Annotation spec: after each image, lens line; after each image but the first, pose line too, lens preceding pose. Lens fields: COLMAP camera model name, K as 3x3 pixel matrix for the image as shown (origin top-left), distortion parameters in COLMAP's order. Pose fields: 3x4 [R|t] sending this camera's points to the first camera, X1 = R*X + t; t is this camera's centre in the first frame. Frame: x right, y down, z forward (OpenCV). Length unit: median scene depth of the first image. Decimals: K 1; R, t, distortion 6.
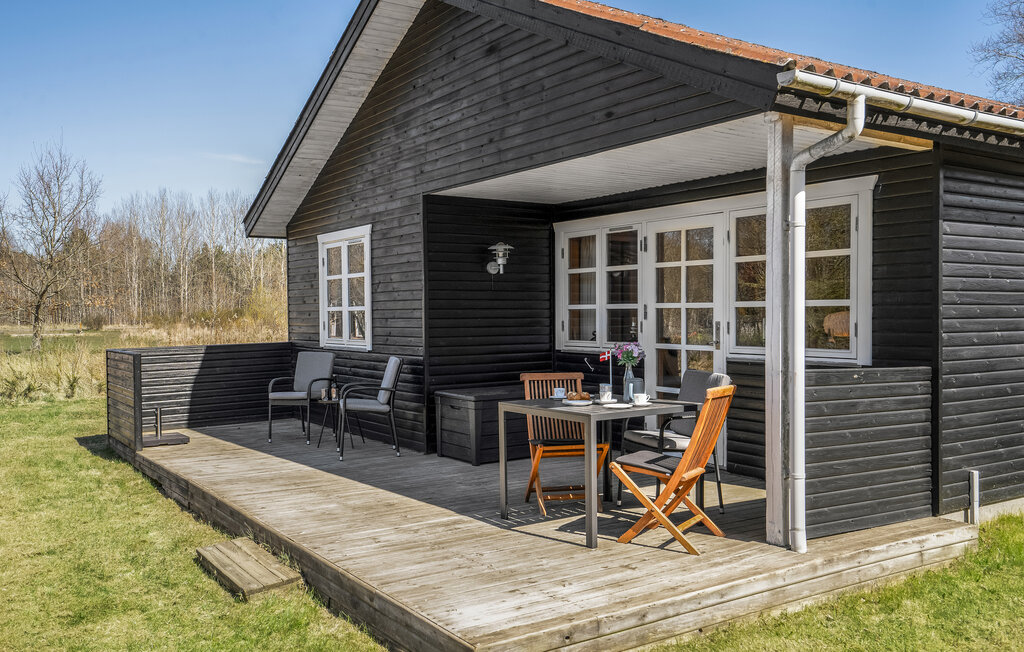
lens RADIAL K [[870.7, 0, 511.9], [0, 870.7, 331.8], [0, 0, 1]] dist [0.046435, 0.016481]
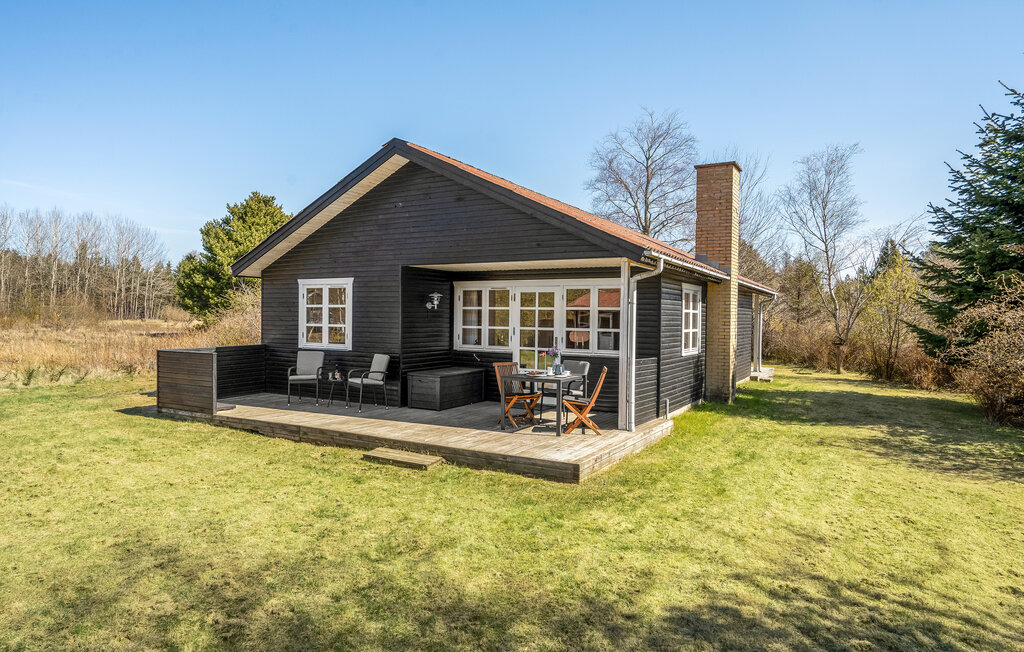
lens RADIAL K [[637.6, 0, 511.7], [0, 637.6, 320.7], [0, 0, 1]] dist [0.008427, 0.001734]
pose [[0.897022, 0.015761, 0.441705, -0.479563], [-0.009353, 0.999817, -0.016683, -0.021289], [-0.441887, 0.010834, 0.897005, -0.300501]]
